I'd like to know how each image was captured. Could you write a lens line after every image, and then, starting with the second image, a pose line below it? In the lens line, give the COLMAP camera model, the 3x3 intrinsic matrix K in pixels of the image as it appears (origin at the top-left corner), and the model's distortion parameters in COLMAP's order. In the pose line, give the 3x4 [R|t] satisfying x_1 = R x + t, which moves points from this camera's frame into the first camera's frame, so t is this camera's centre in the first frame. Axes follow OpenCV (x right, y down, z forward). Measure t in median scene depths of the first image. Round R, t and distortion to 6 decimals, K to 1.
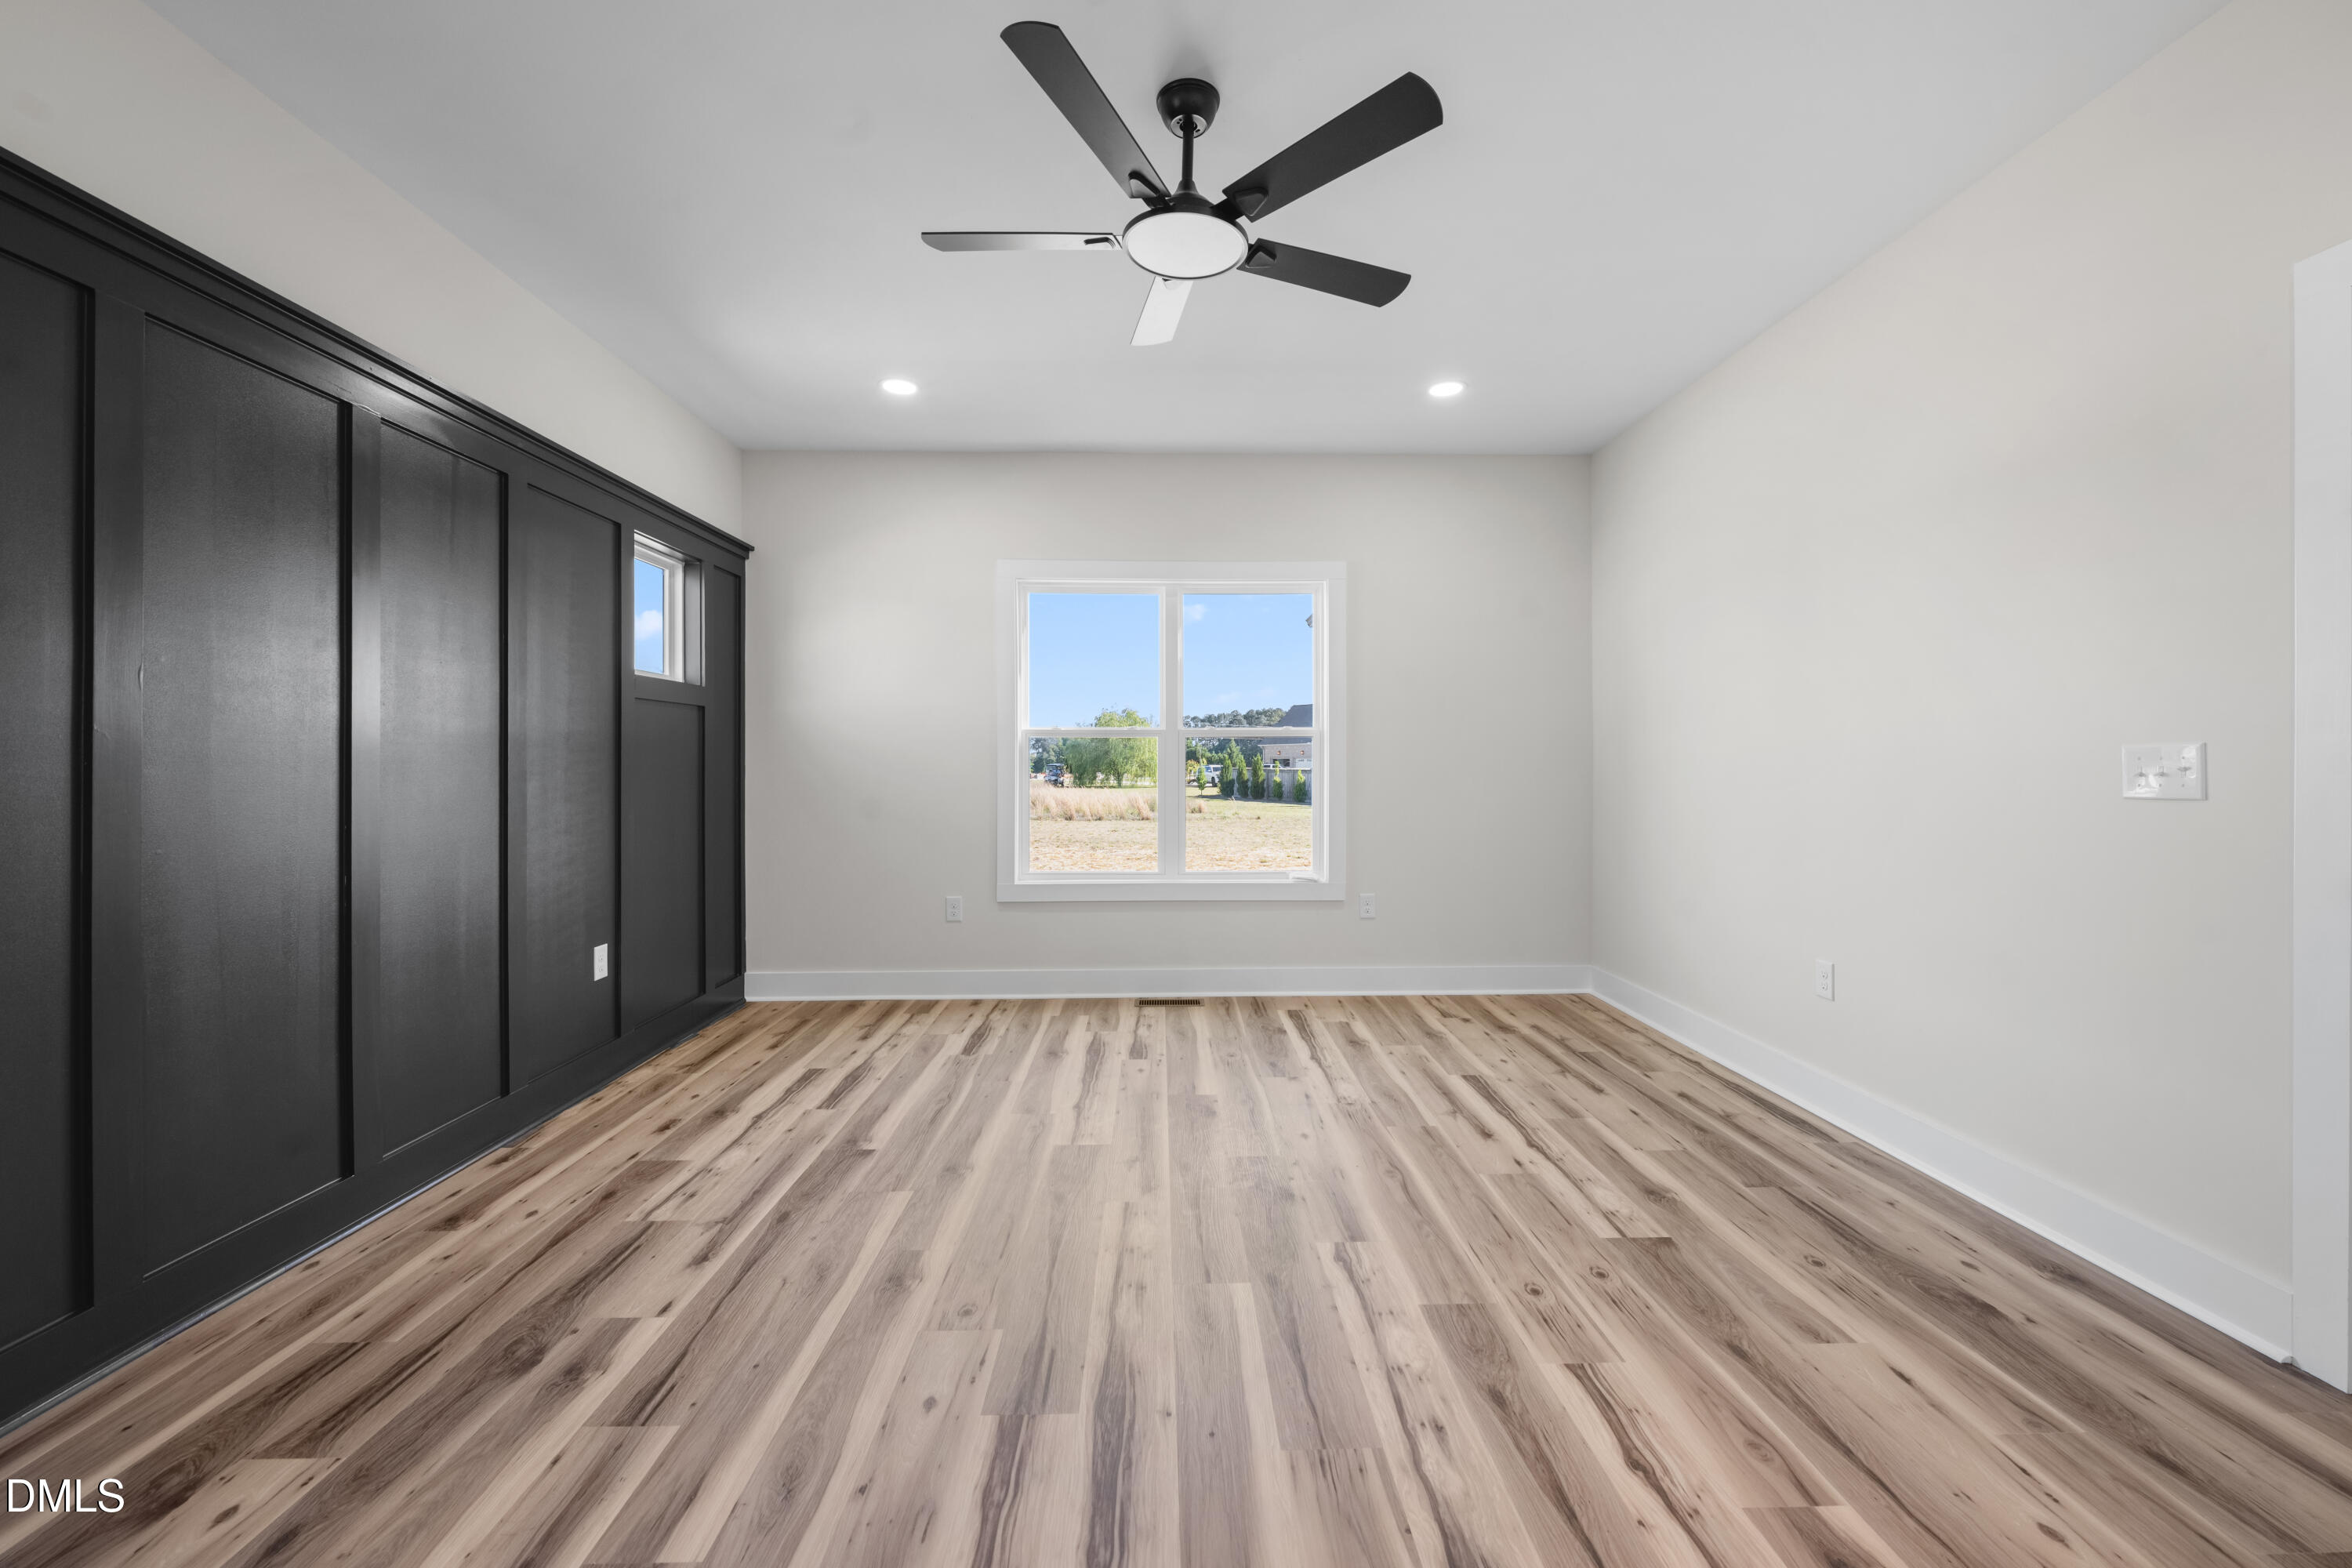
lens RADIAL K [[941.0, 0, 1175.6], [0, 941.0, 775.3], [0, 0, 1]] dist [0.001349, -0.000151]
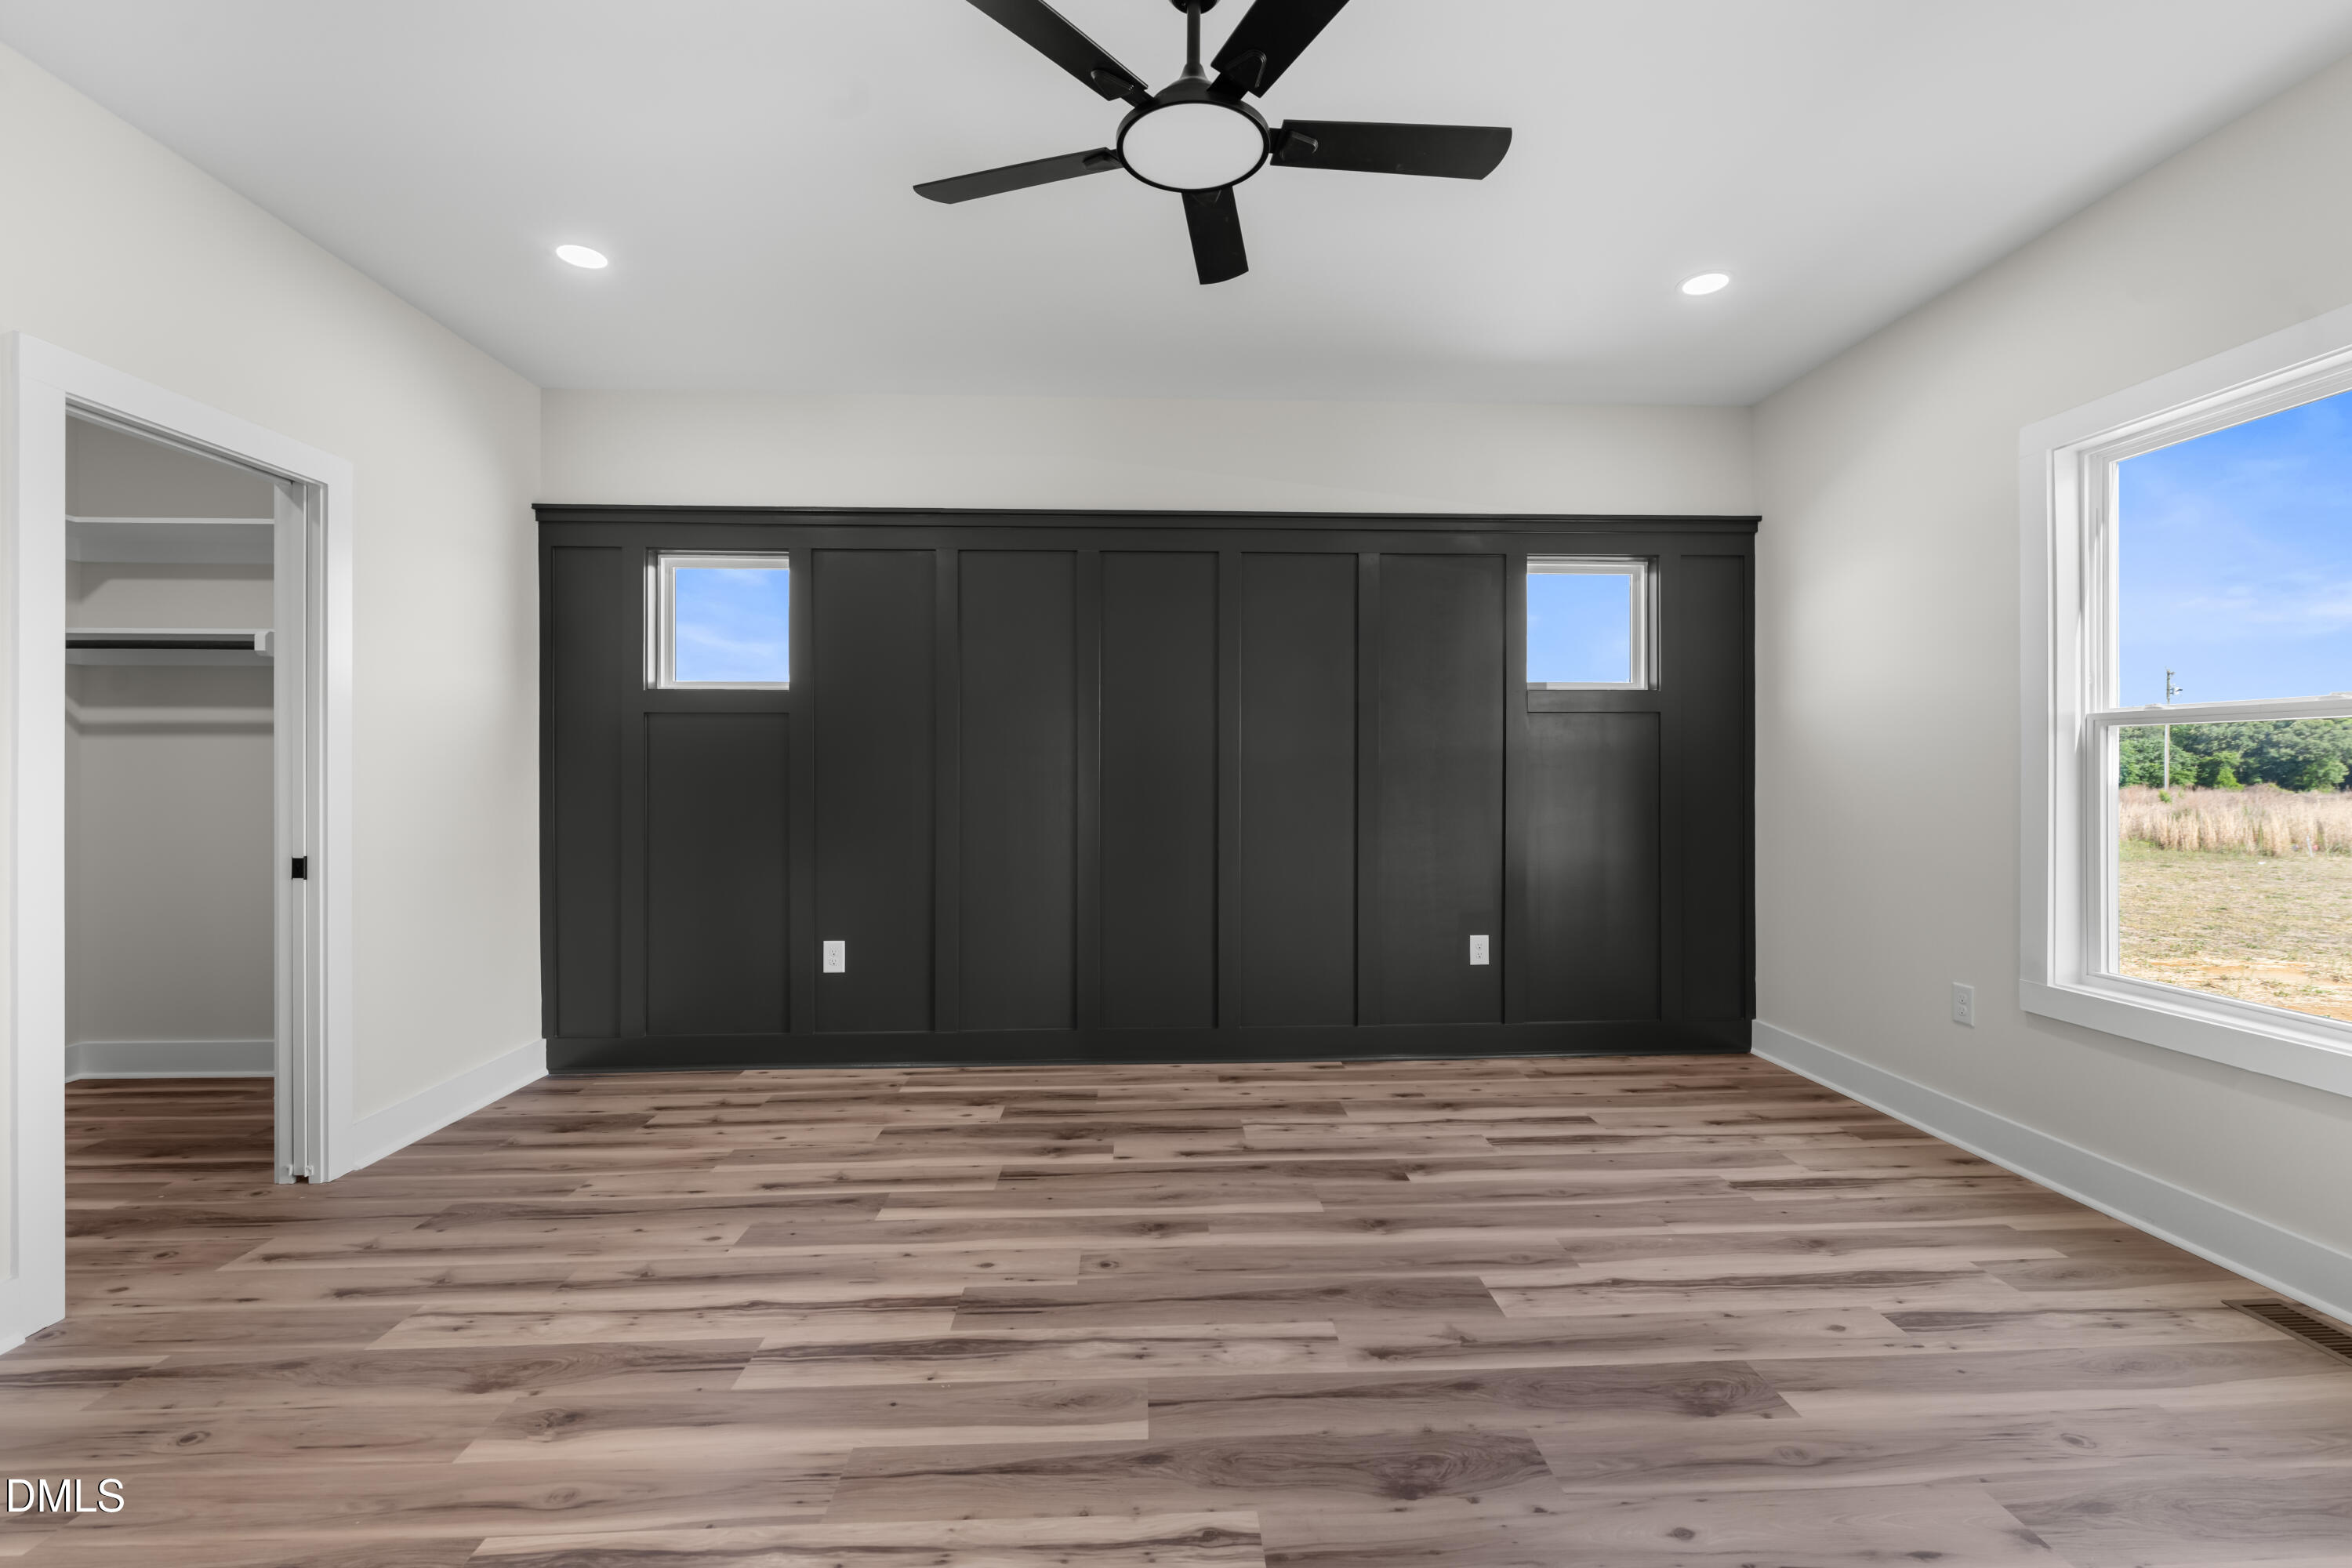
lens RADIAL K [[966.3, 0, 1176.0], [0, 966.3, 784.0], [0, 0, 1]] dist [-0.000325, -0.000182]
pose [[0.020736, 0.013942, -0.999688, 0.660736], [-0.010263, 0.999853, 0.013731, -0.015856], [0.999732, 0.009975, 0.020876, 0.749942]]
